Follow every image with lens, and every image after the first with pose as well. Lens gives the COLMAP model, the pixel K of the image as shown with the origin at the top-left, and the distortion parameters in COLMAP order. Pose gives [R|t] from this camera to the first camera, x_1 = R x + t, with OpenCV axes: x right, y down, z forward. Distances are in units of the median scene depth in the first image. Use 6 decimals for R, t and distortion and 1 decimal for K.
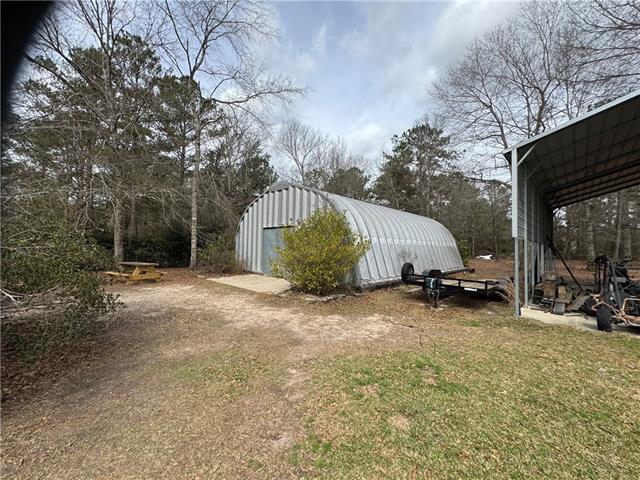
lens RADIAL K [[253.8, 0, 321.7], [0, 253.8, 240.9], [0, 0, 1]] dist [-0.001873, 0.000648]
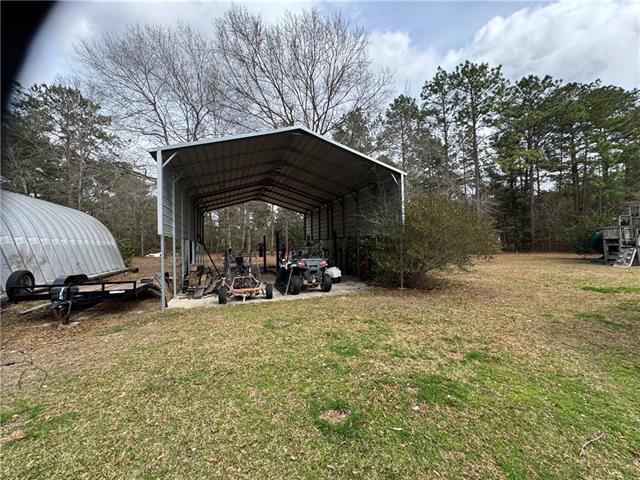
lens RADIAL K [[253.8, 0, 320.4], [0, 253.8, 239.4], [0, 0, 1]] dist [-0.001873, 0.000648]
pose [[0.421525, -0.008128, 0.906780, 0.054499], [0.006149, 0.999962, 0.006105, 0.002445], [-0.906796, 0.003003, 0.421559, -0.026959]]
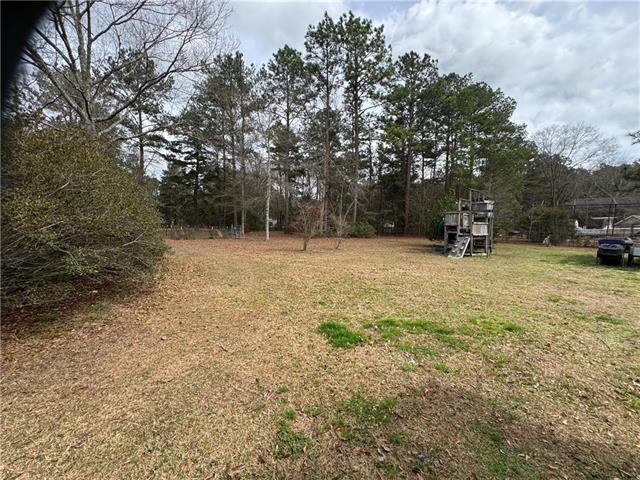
lens RADIAL K [[253.8, 0, 322.9], [0, 253.8, 240.8], [0, 0, 1]] dist [-0.001873, 0.000648]
pose [[0.112268, -0.085462, 0.989996, 0.166413], [-0.033779, 0.995391, 0.089758, 0.002524], [-0.993104, -0.043518, 0.108864, -0.093778]]
